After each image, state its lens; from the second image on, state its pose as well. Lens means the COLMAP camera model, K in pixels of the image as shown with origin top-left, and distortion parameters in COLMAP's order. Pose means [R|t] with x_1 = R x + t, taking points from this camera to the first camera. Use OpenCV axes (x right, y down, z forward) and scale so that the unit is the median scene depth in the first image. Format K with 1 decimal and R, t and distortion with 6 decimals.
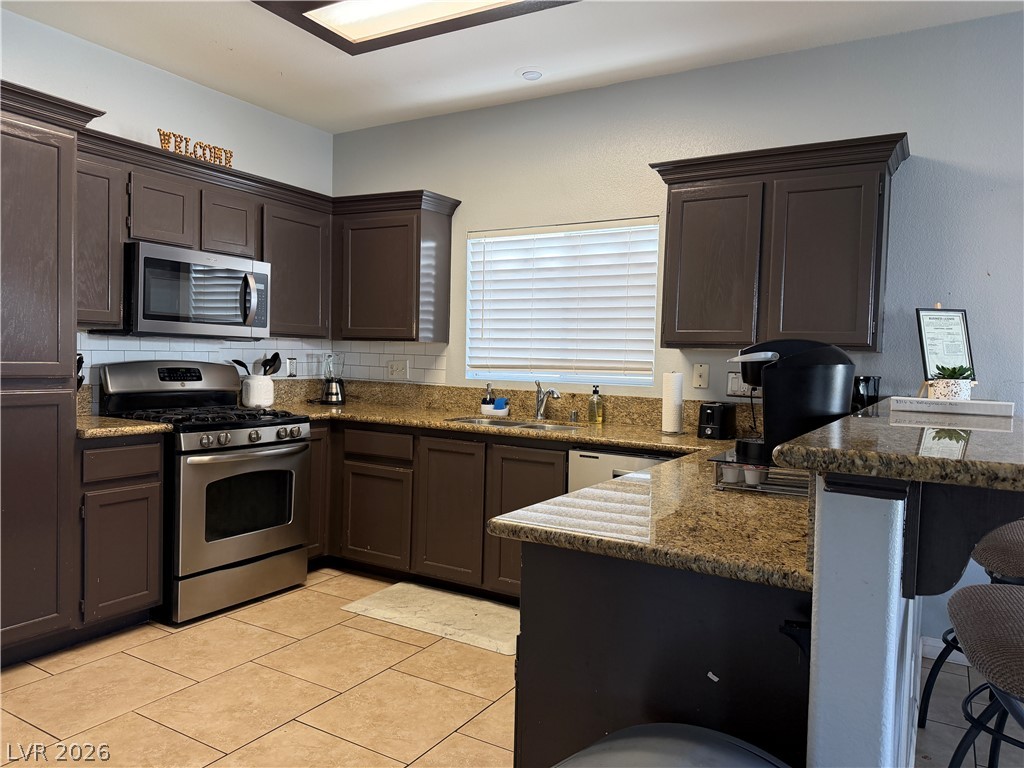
lens RADIAL K [[713.3, 0, 505.2], [0, 713.3, 388.9], [0, 0, 1]] dist [0.109758, -0.106926]
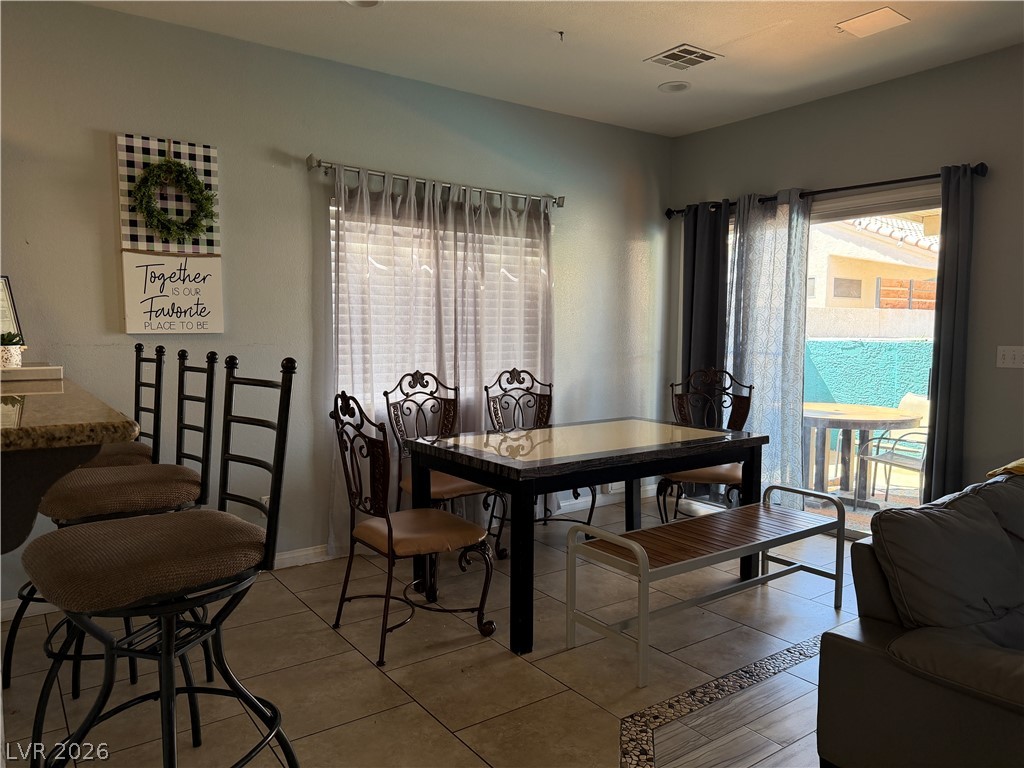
lens RADIAL K [[713.3, 0, 505.2], [0, 713.3, 388.9], [0, 0, 1]] dist [0.109758, -0.106926]
pose [[0.406820, -0.096986, 0.908346, -0.056944], [0.046533, 0.995257, 0.085425, -0.014099], [-0.912323, 0.007515, 0.409403, -0.085281]]
